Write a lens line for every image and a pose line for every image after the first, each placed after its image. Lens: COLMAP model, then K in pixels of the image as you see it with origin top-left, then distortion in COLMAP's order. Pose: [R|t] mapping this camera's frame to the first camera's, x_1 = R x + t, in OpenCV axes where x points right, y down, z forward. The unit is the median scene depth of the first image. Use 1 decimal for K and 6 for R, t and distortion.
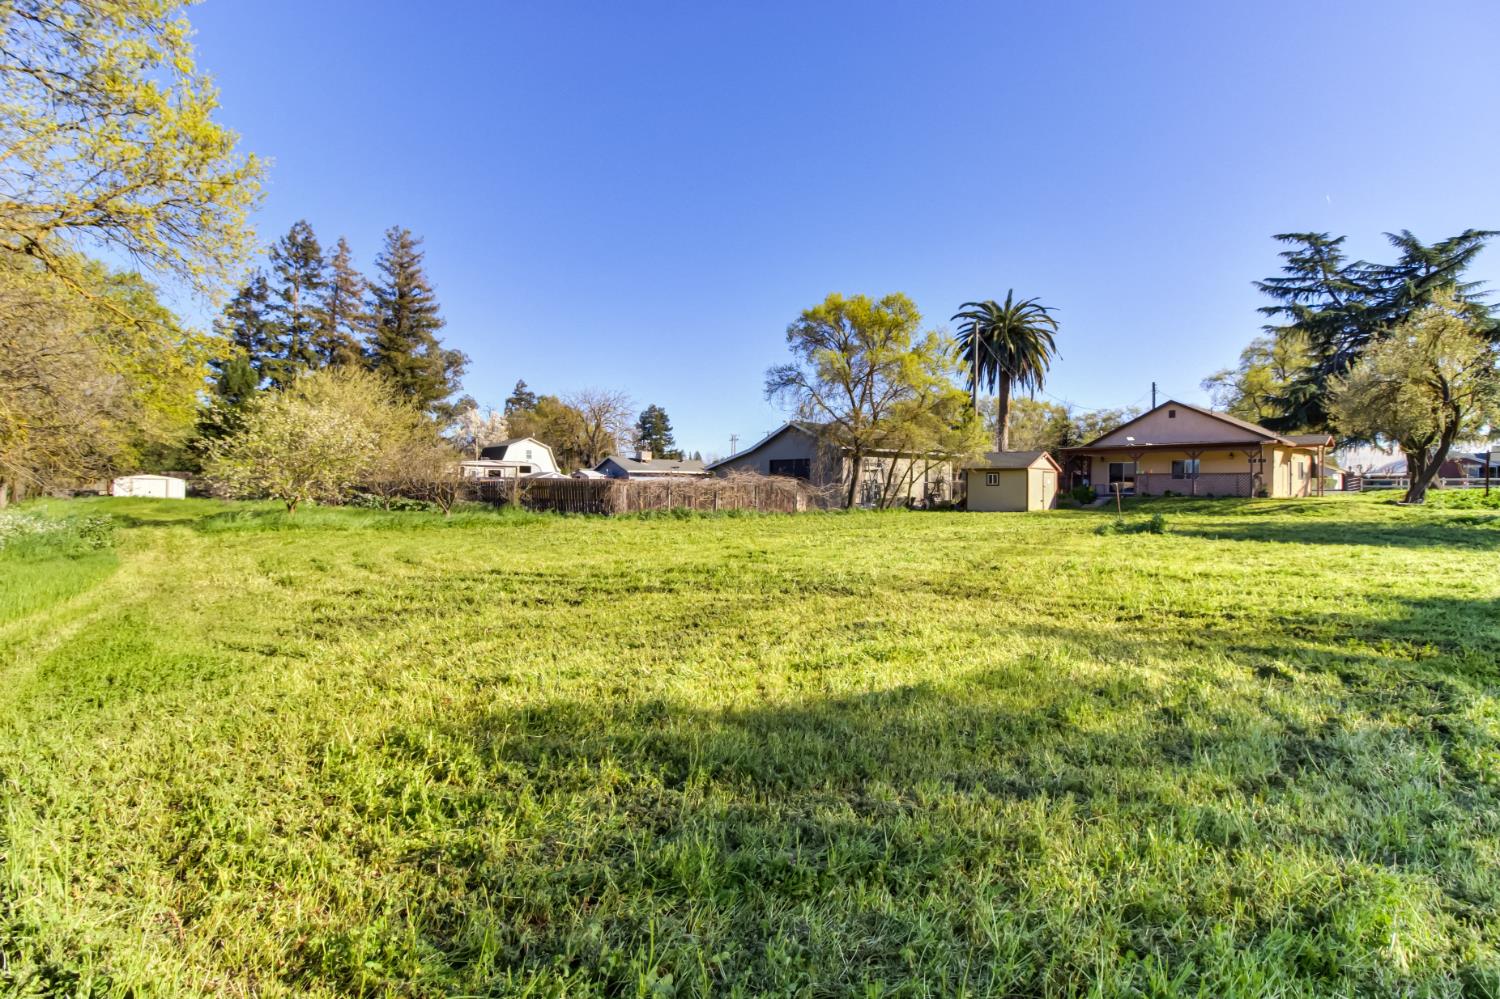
lens RADIAL K [[701.7, 0, 743.2], [0, 701.7, 483.1], [0, 0, 1]] dist [0.003116, -0.000856]
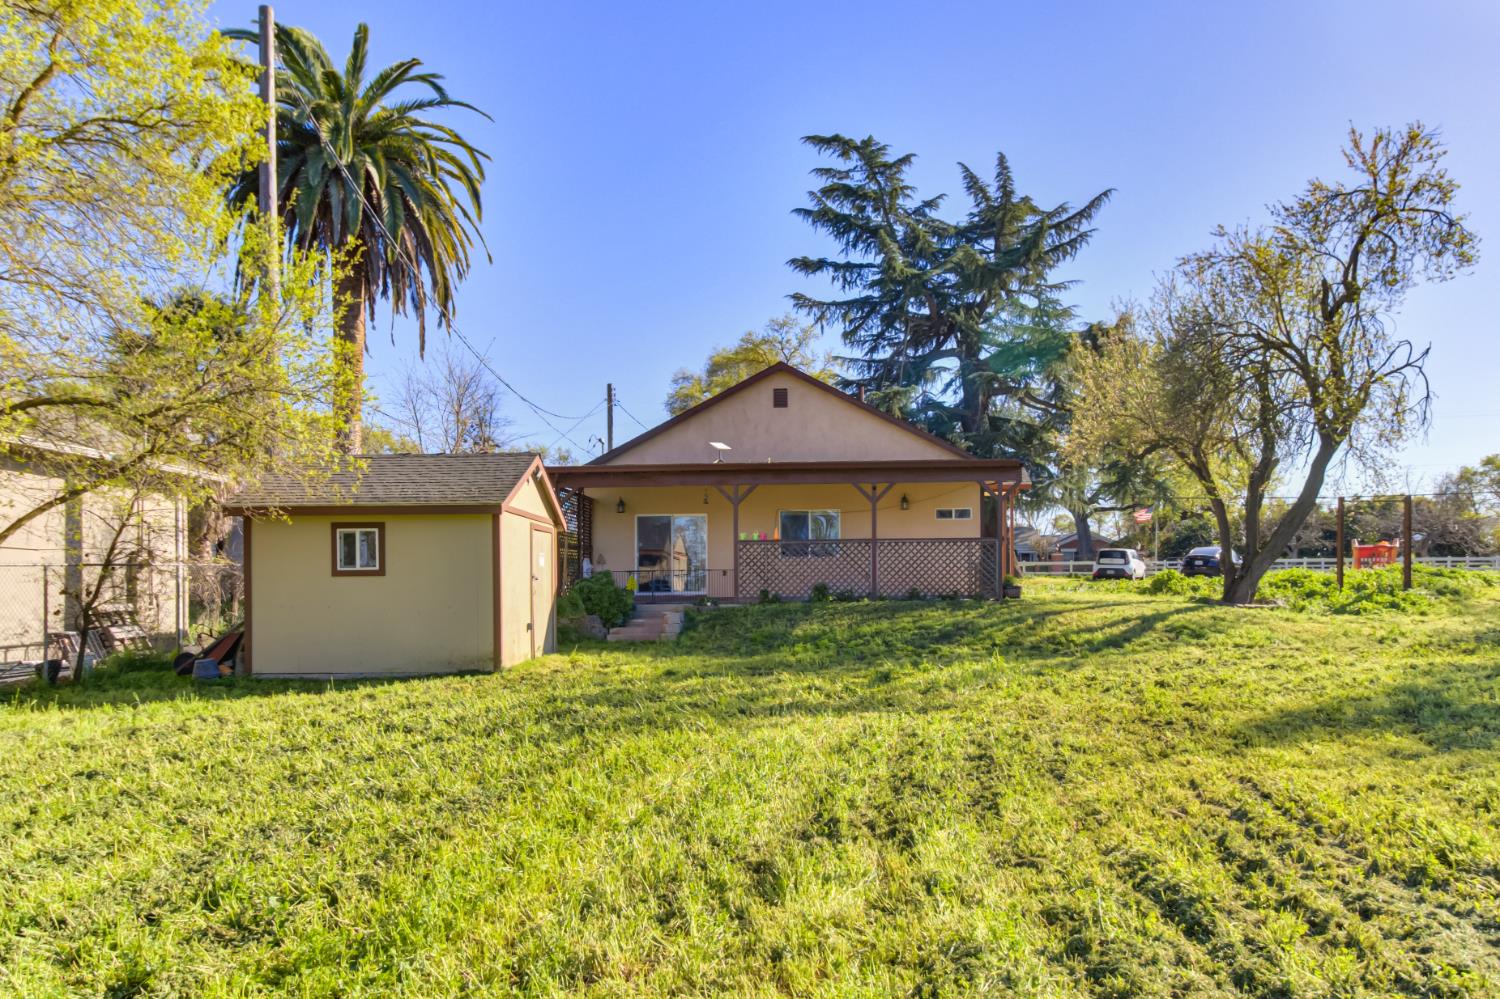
lens RADIAL K [[1033.9, 0, 771.8], [0, 1033.9, 603.6], [0, 0, 1]] dist [-0.005566, -0.002946]
pose [[0.705101, -0.025057, 0.708664, 0.170646], [0.008869, 0.999609, 0.026520, 0.004316], [-0.709051, -0.012414, 0.705048, 0.547522]]
